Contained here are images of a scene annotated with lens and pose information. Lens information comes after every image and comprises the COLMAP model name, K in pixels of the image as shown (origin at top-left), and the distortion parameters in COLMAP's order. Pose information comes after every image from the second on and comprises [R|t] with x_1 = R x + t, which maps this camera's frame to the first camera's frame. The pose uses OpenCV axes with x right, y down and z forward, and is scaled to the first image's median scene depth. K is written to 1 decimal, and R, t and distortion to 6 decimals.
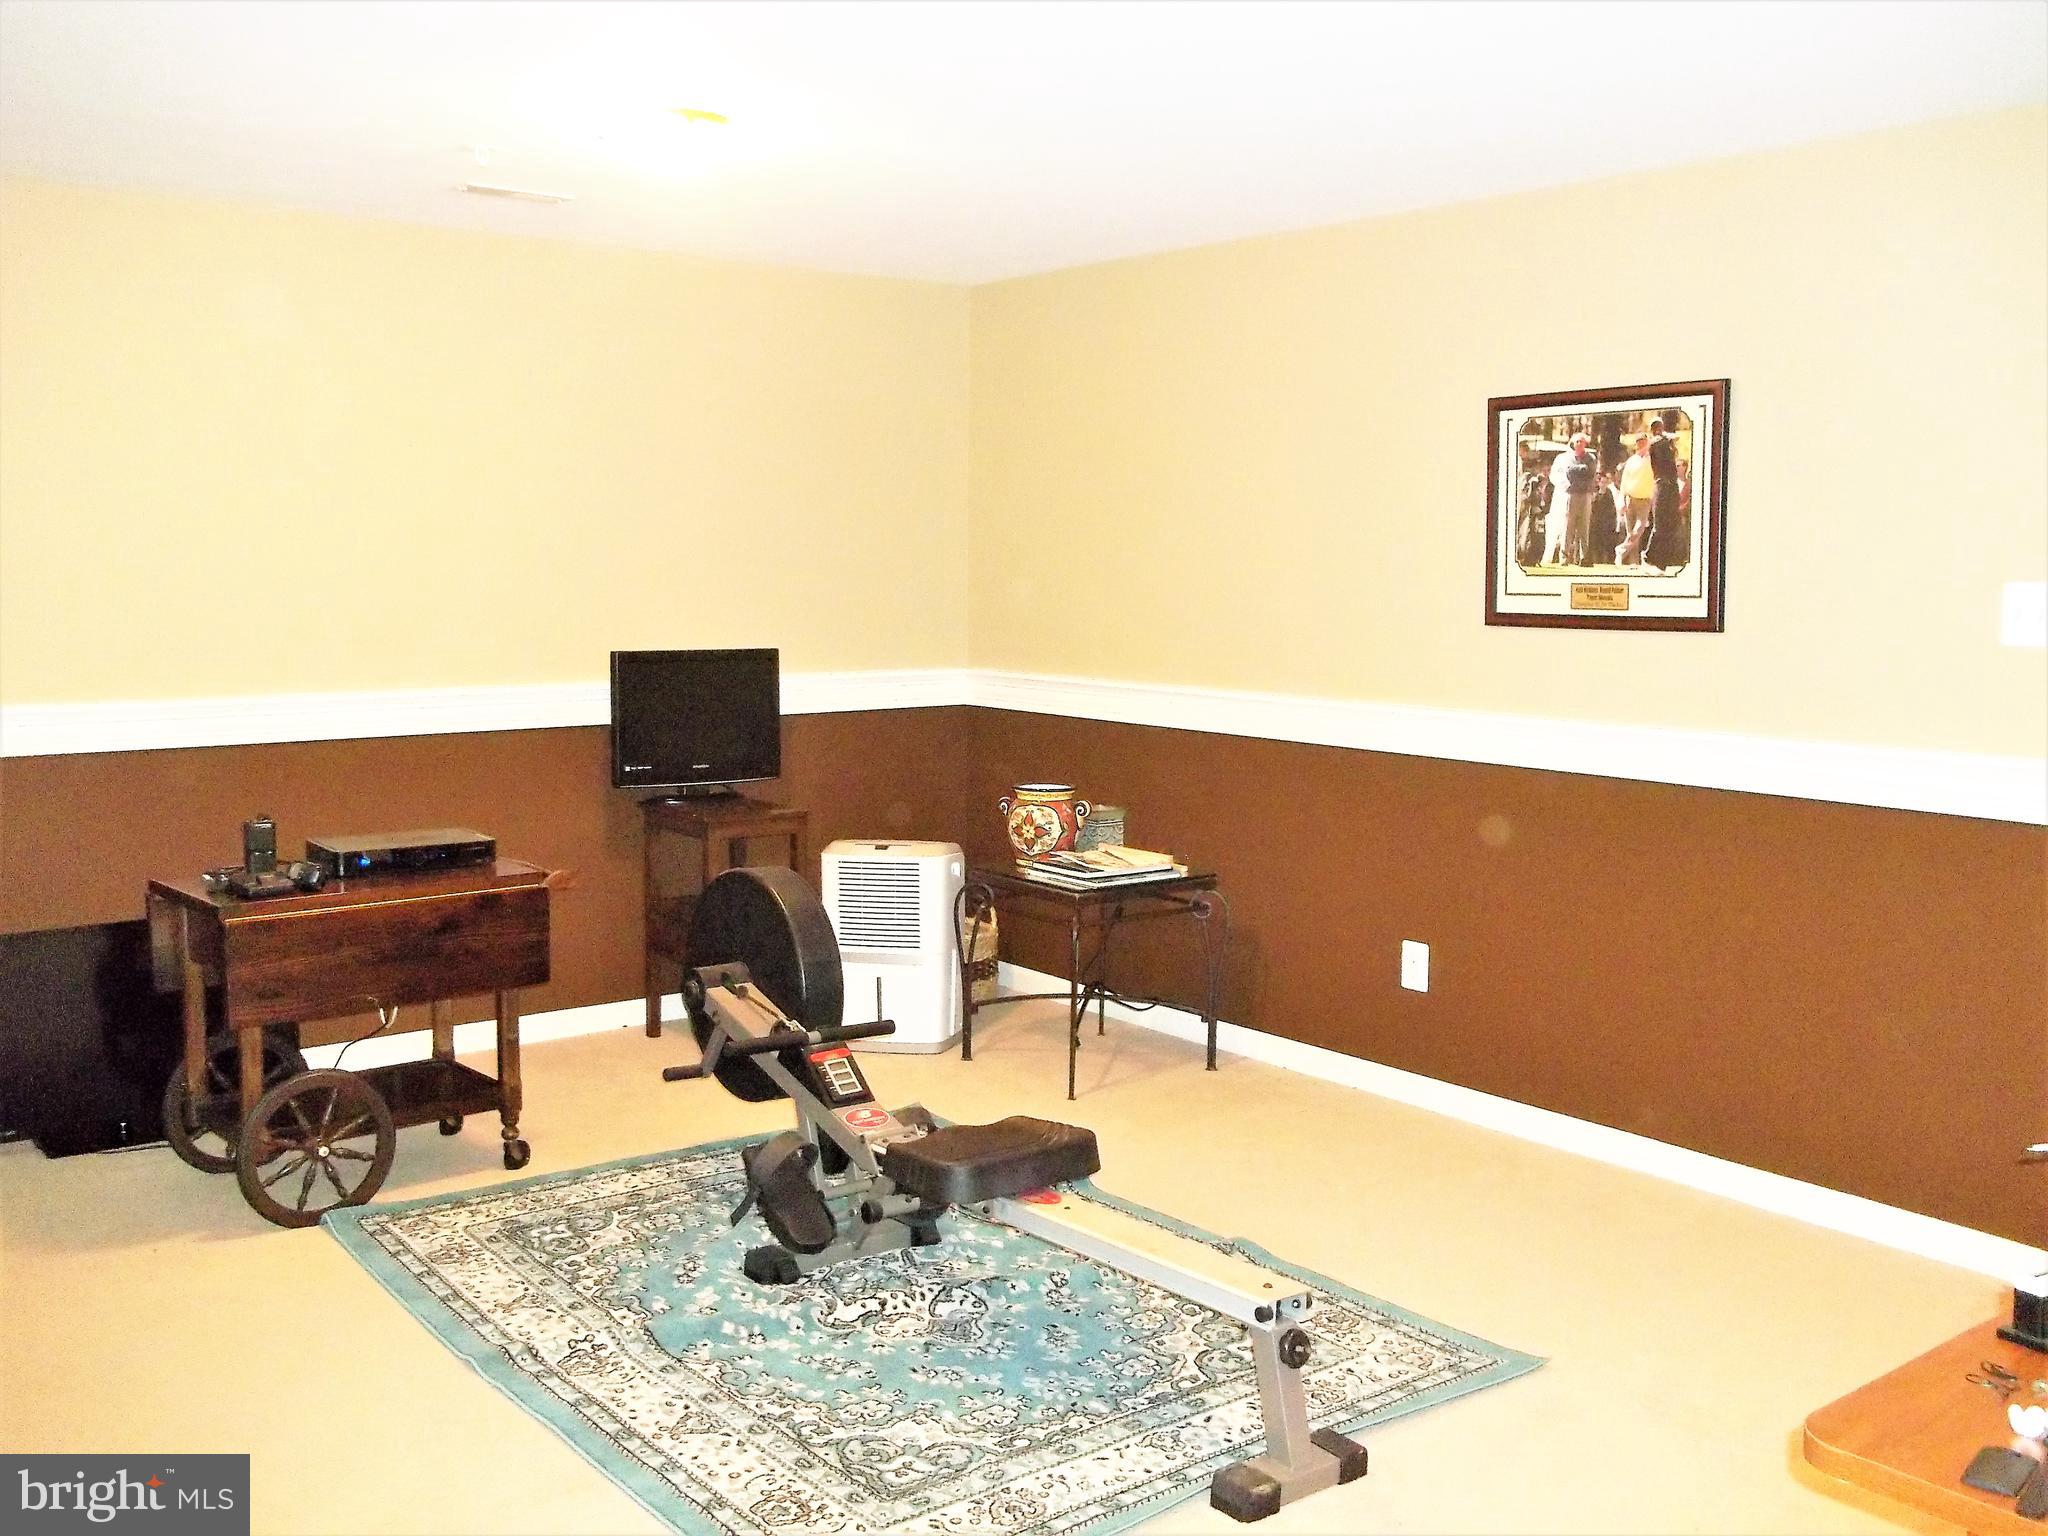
lens RADIAL K [[1907.6, 0, 1024.0], [0, 1907.6, 768.0], [0, 0, 1]] dist [0.005232, 0.007394]
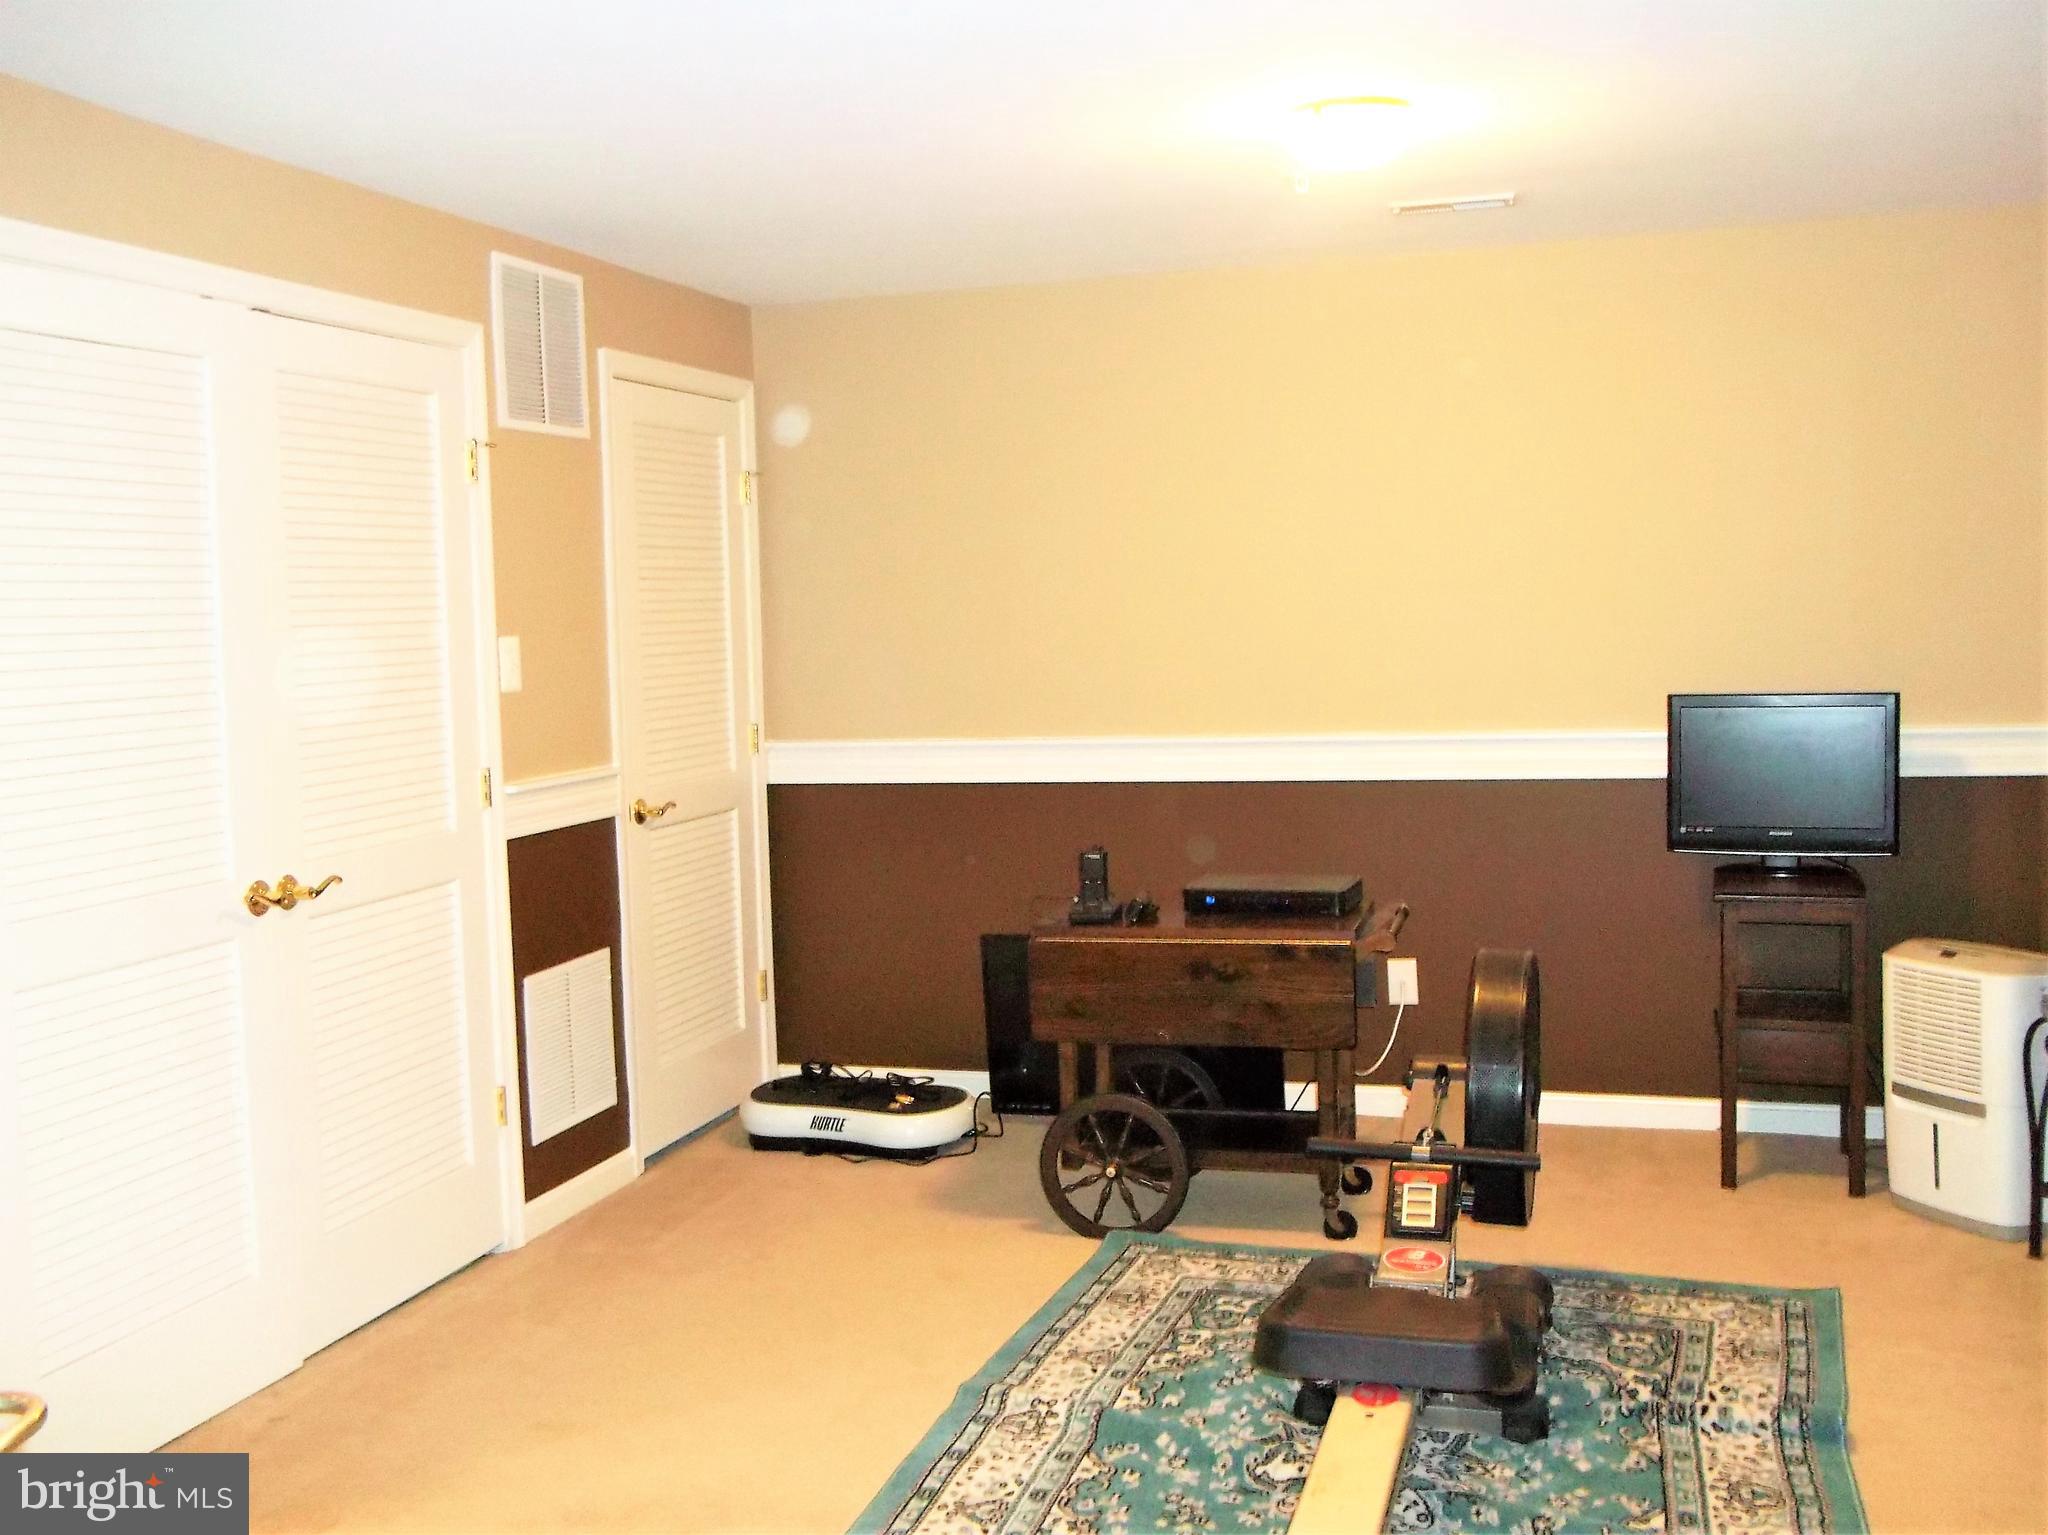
lens RADIAL K [[1978.2, 0, 1030.2], [0, 1978.2, 758.8], [0, 0, 1]] dist [0.010282, 0.019972]
pose [[0.584283, 0.038522, -0.810635, 0.500680], [-0.054753, 0.998468, 0.007983, -0.032437], [0.809701, 0.039720, 0.585497, 0.336520]]
